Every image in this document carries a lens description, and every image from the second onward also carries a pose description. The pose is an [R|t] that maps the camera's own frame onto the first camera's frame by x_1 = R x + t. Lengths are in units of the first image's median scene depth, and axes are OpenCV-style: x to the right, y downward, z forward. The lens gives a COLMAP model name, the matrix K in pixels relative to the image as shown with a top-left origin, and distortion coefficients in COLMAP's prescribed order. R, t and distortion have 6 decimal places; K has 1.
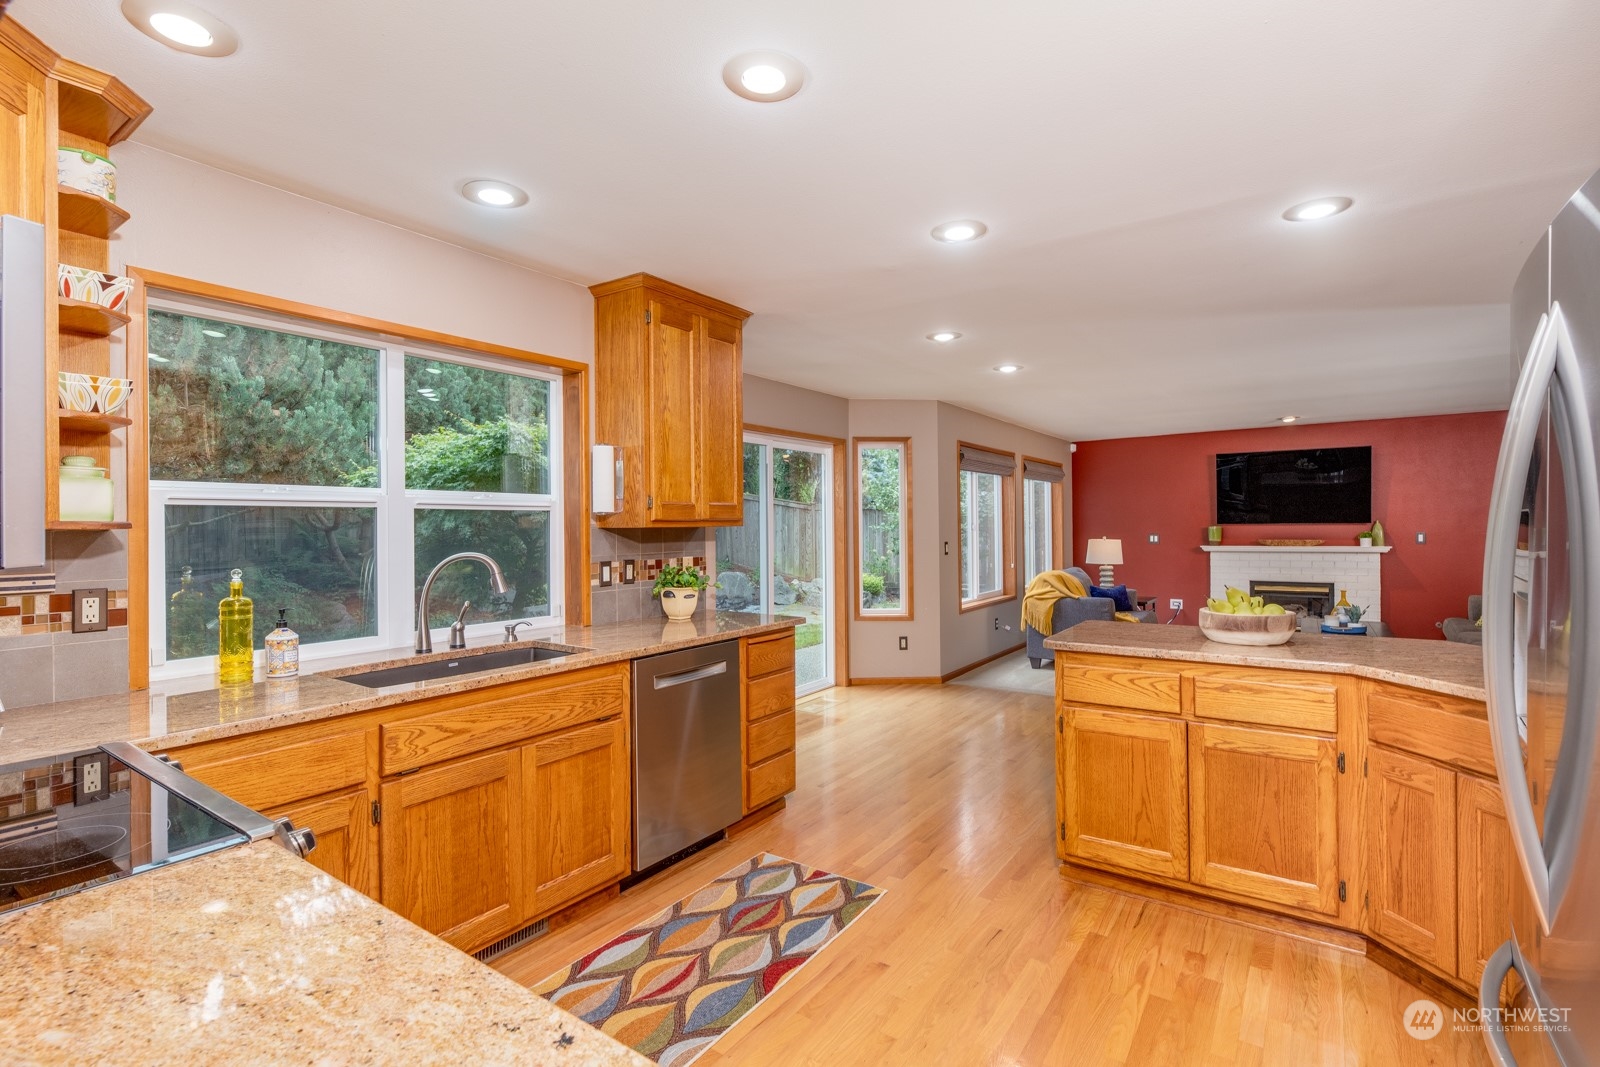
lens RADIAL K [[762.0, 0, 803.9], [0, 762.0, 529.3], [0, 0, 1]] dist [0.003480, -0.000409]
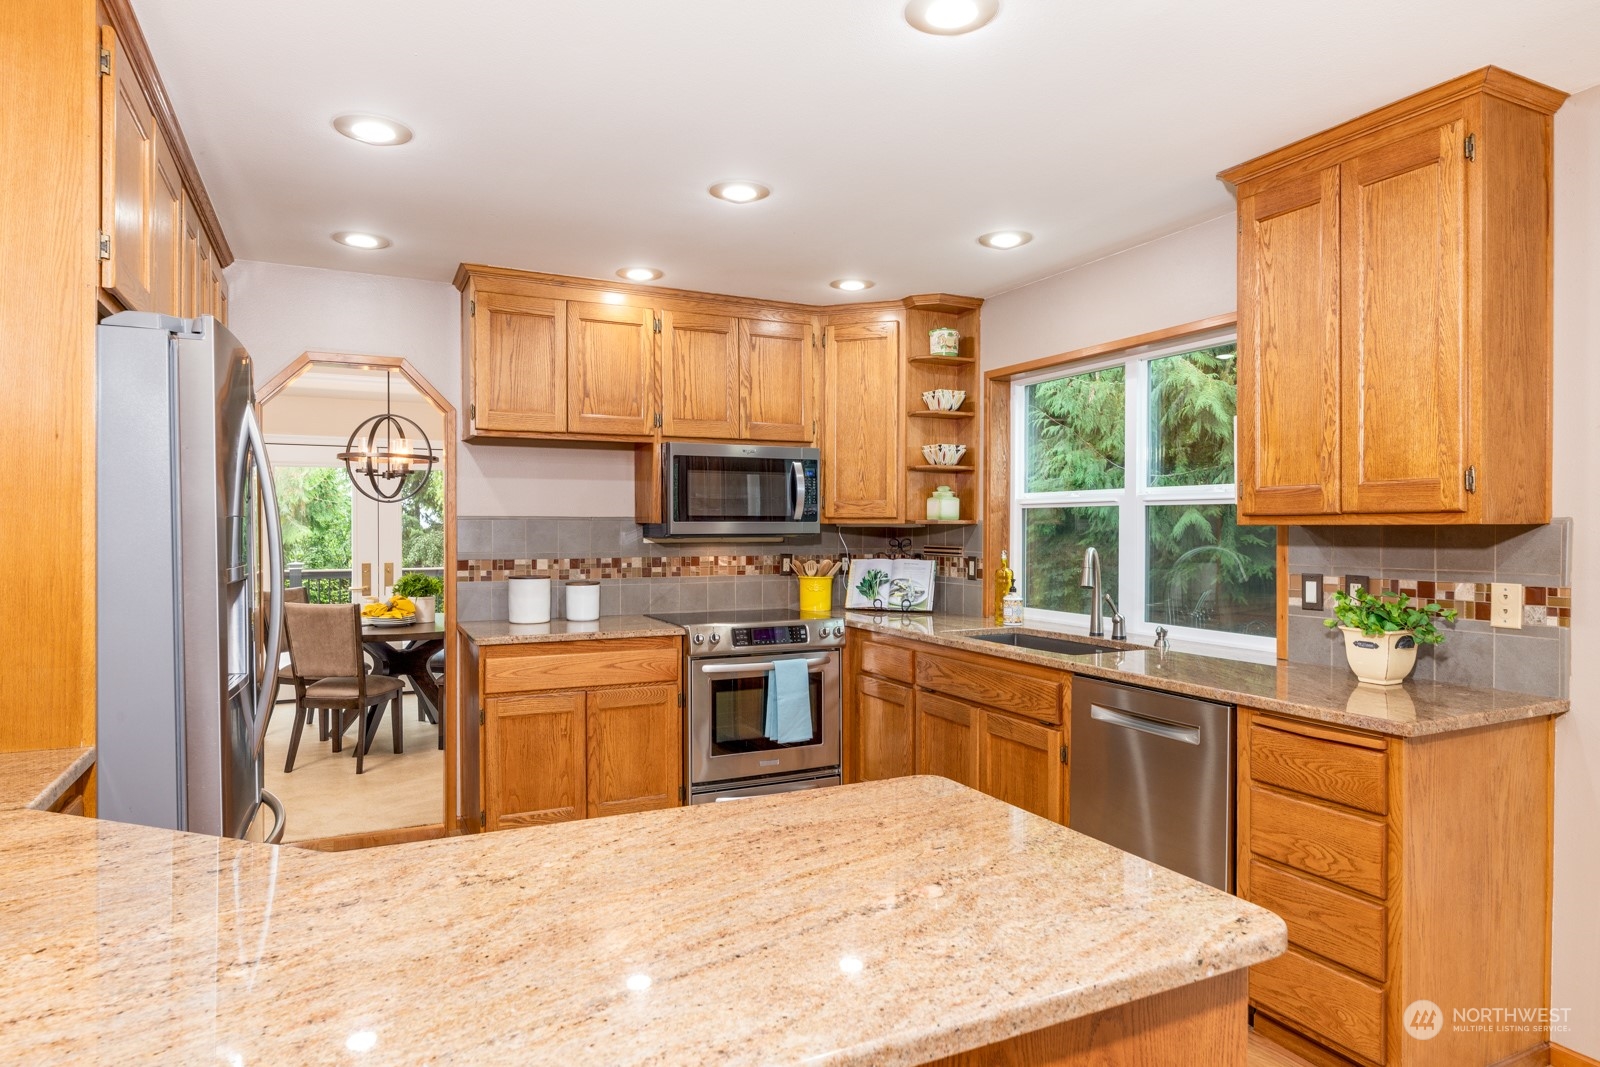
lens RADIAL K [[930.3, 0, 777.9], [0, 930.3, 544.5], [0, 0, 1]] dist [0.004789, -0.003774]
pose [[-0.508210, 0.024670, -0.860880, 0.835725], [-0.000959, 0.999573, 0.029210, -0.010197], [0.861233, 0.015671, -0.507969, 1.185398]]
